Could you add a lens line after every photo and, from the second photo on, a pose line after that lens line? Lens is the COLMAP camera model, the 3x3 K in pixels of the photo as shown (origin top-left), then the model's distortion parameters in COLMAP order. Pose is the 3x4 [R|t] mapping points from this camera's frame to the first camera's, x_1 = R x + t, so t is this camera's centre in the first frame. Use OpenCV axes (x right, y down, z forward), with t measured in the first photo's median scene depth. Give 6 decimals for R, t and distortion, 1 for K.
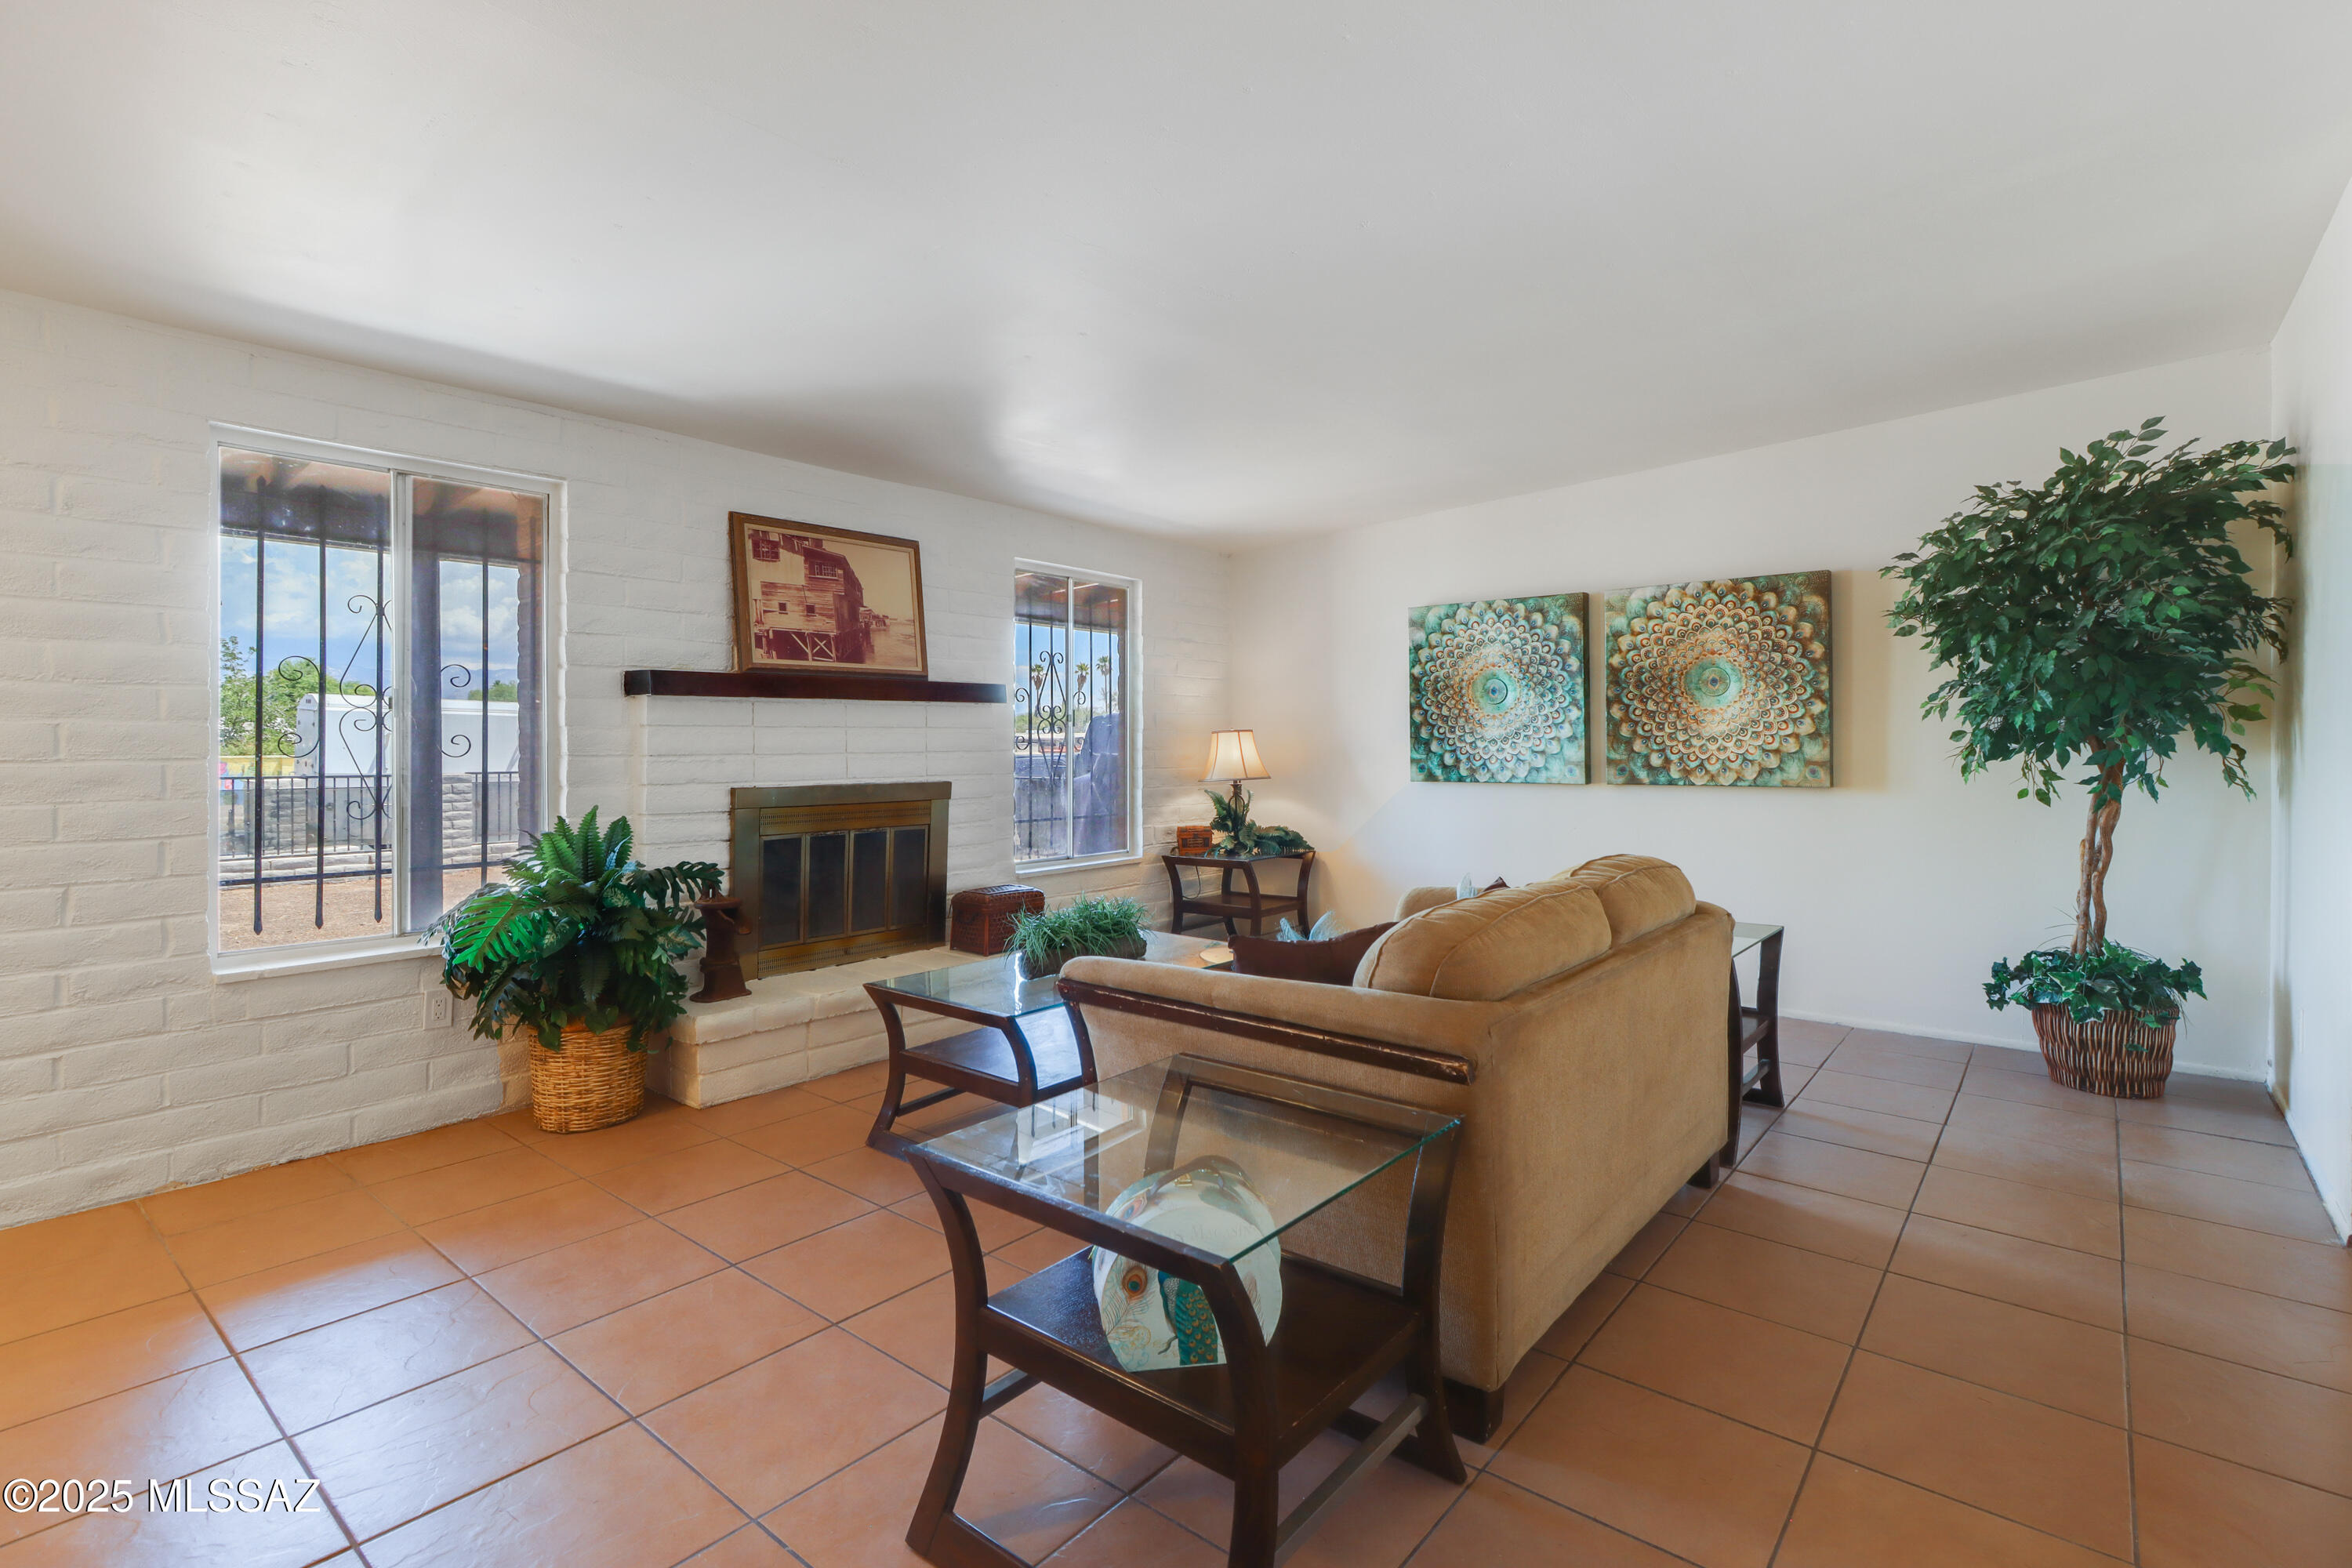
lens RADIAL K [[1103.7, 0, 1177.1], [0, 1103.7, 757.7], [0, 0, 1]] dist [-0.000269, -0.000422]
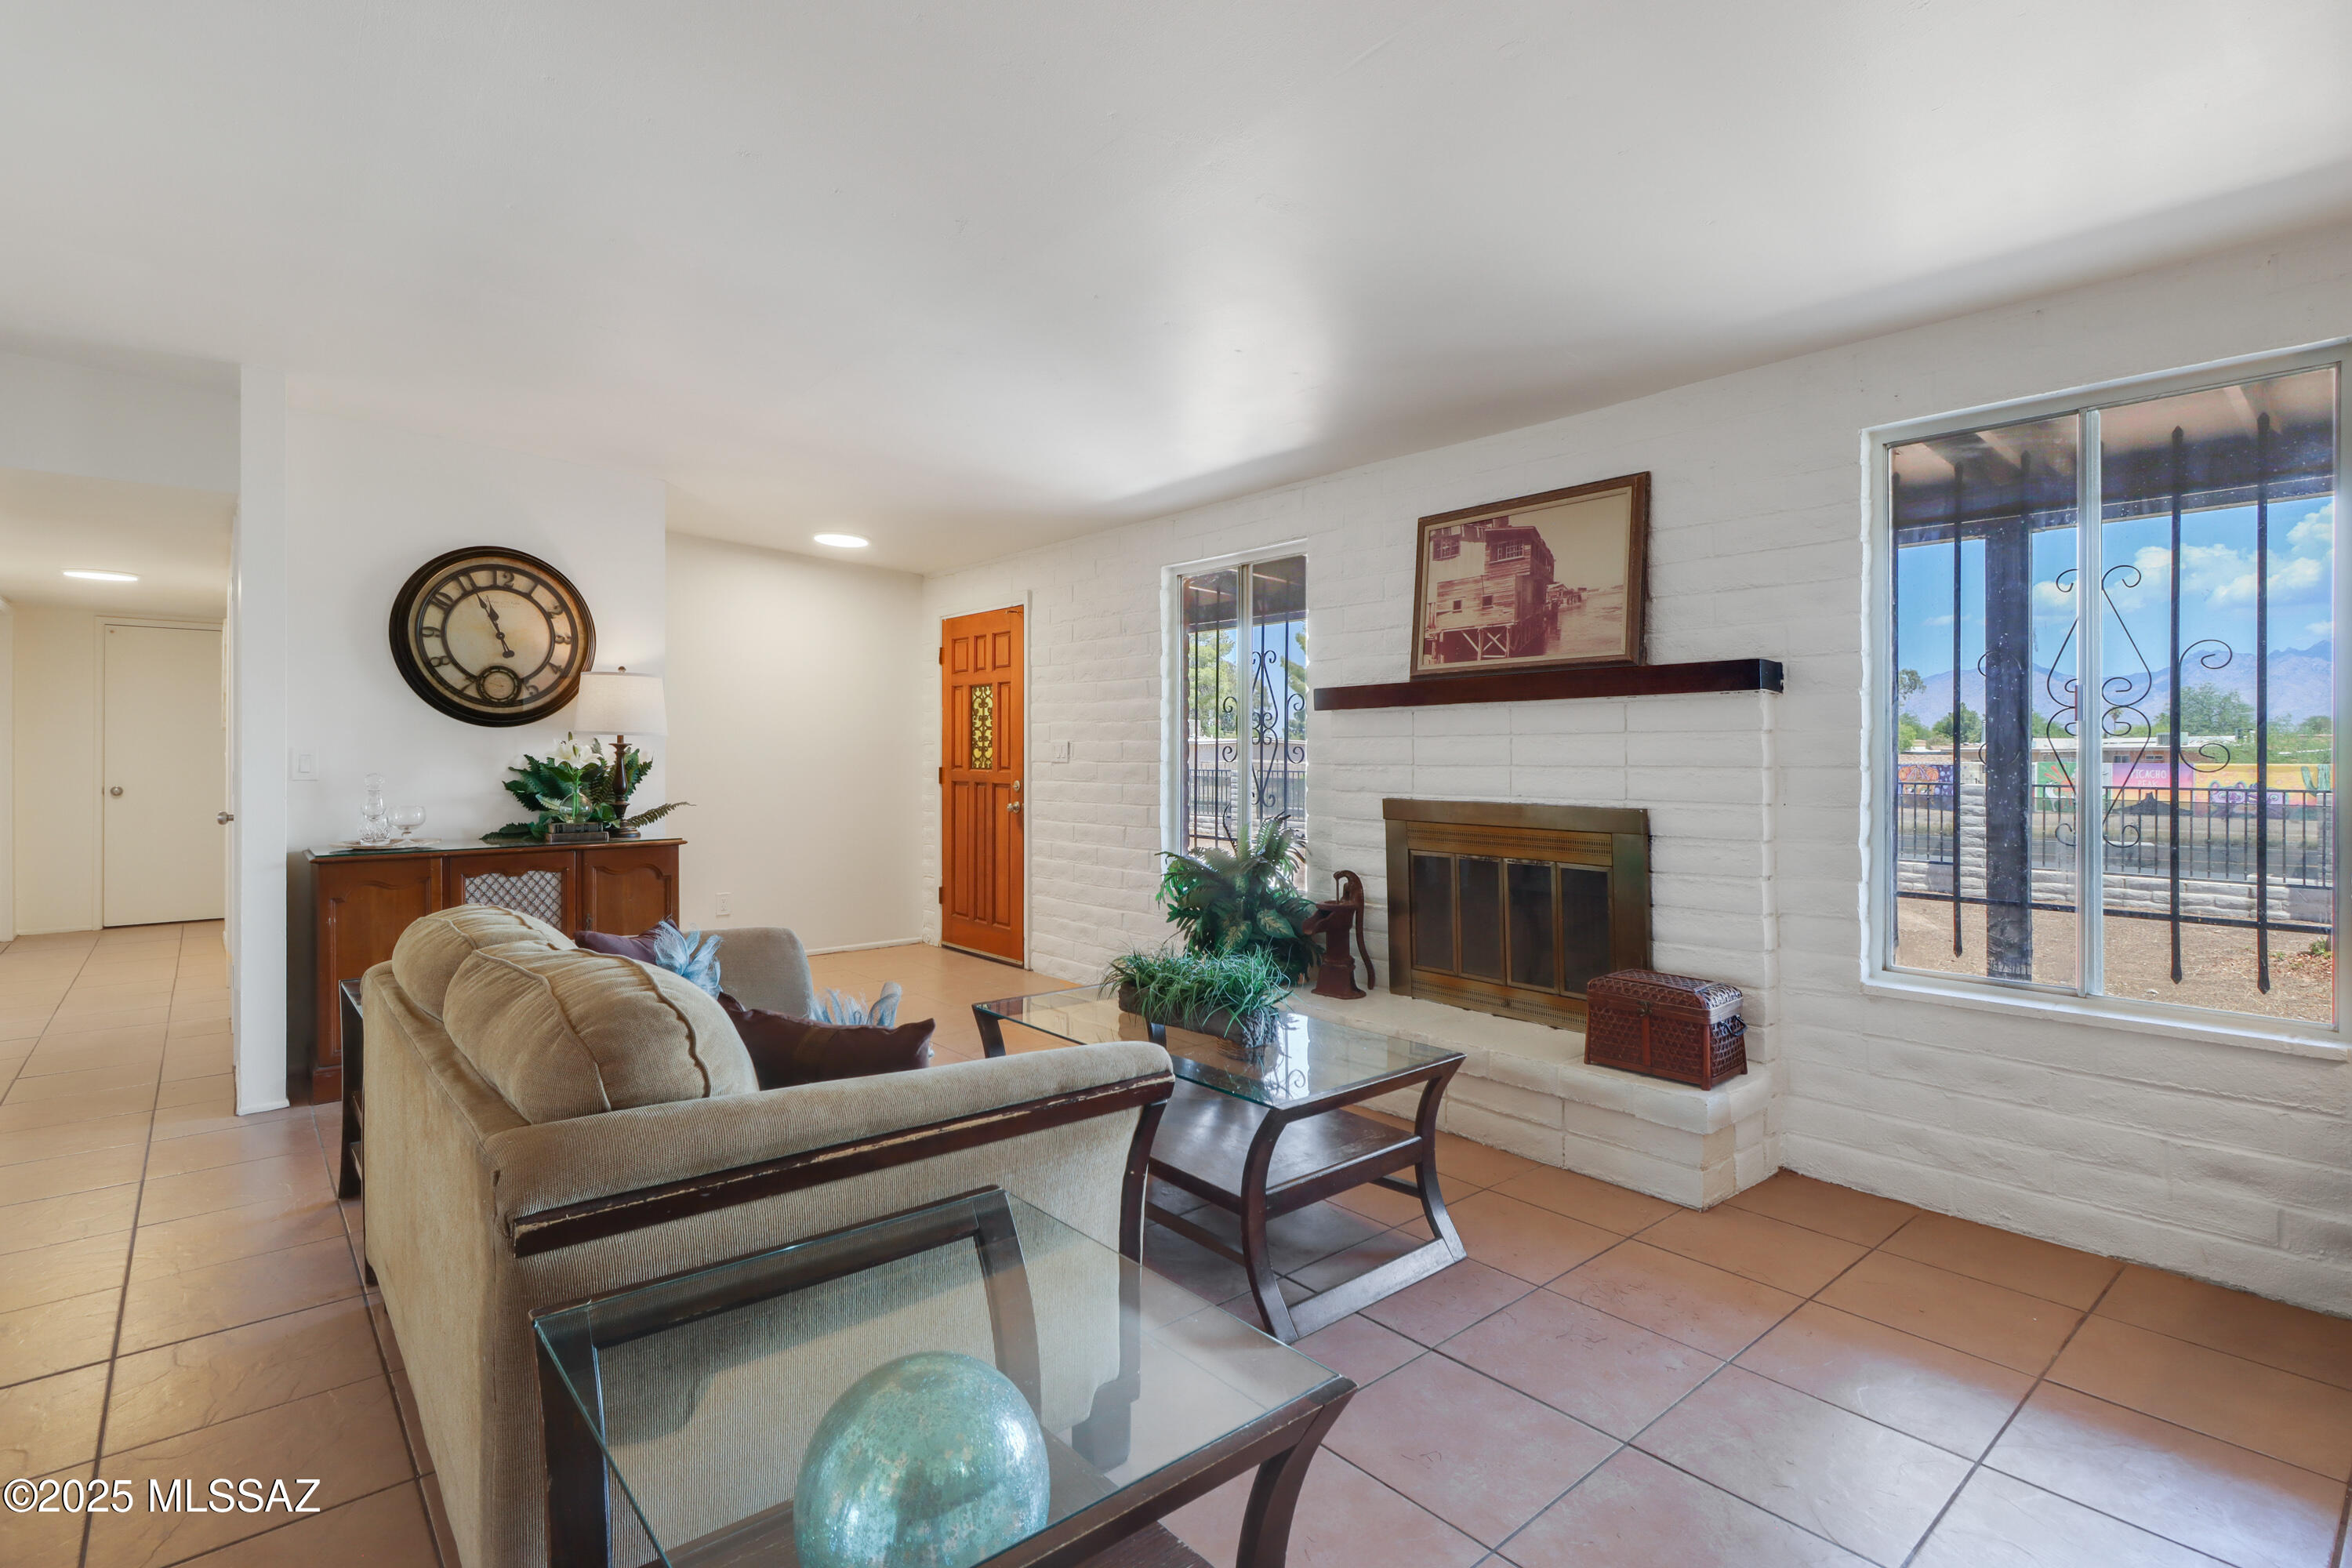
lens RADIAL K [[1103.7, 0, 1177.1], [0, 1103.7, 757.7], [0, 0, 1]] dist [-0.000269, -0.000422]
pose [[-0.164898, -0.003544, -0.986304, 0.670070], [-0.023997, 0.999712, 0.000420, -0.005660], [0.986019, 0.023738, -0.164936, 1.063885]]
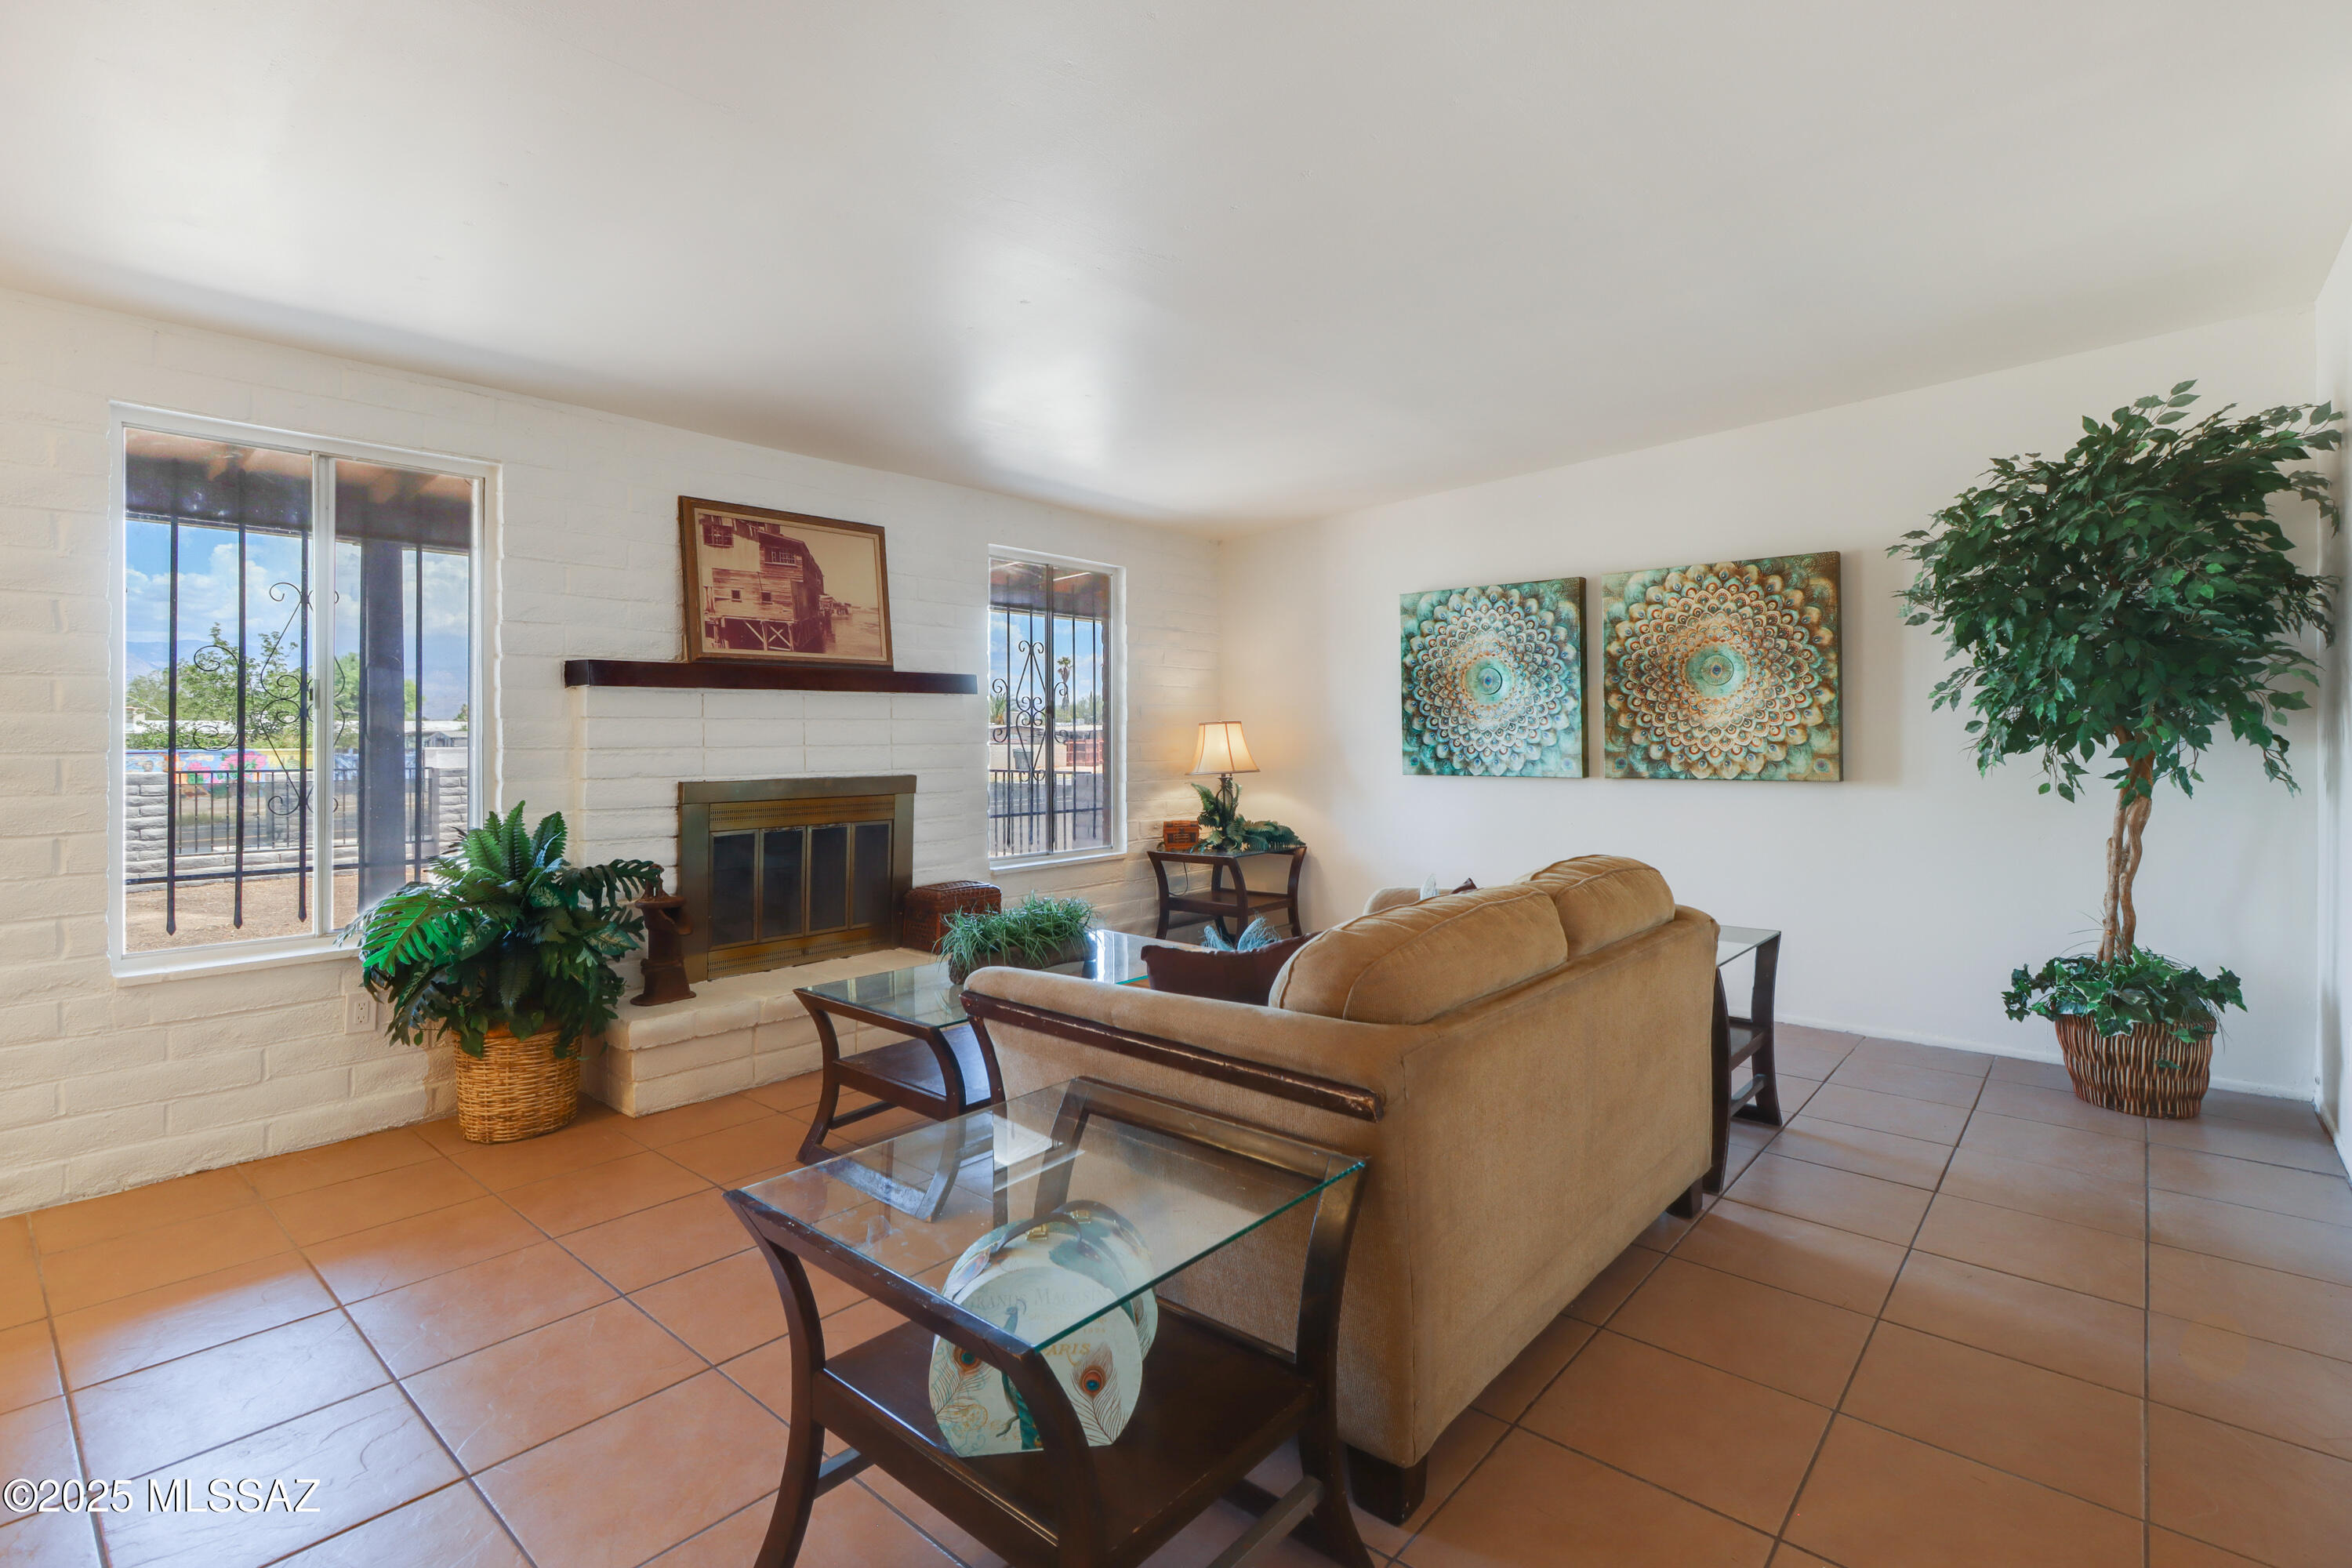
lens RADIAL K [[1100.5, 0, 1177.4], [0, 1100.5, 746.1], [0, 0, 1]] dist [-0.000027, -0.000145]
pose [[0.999683, -0.000696, -0.025155, 0.060794], [0.000610, 0.999994, -0.003437, -0.000550], [0.025157, 0.003421, 0.999678, 0.054952]]
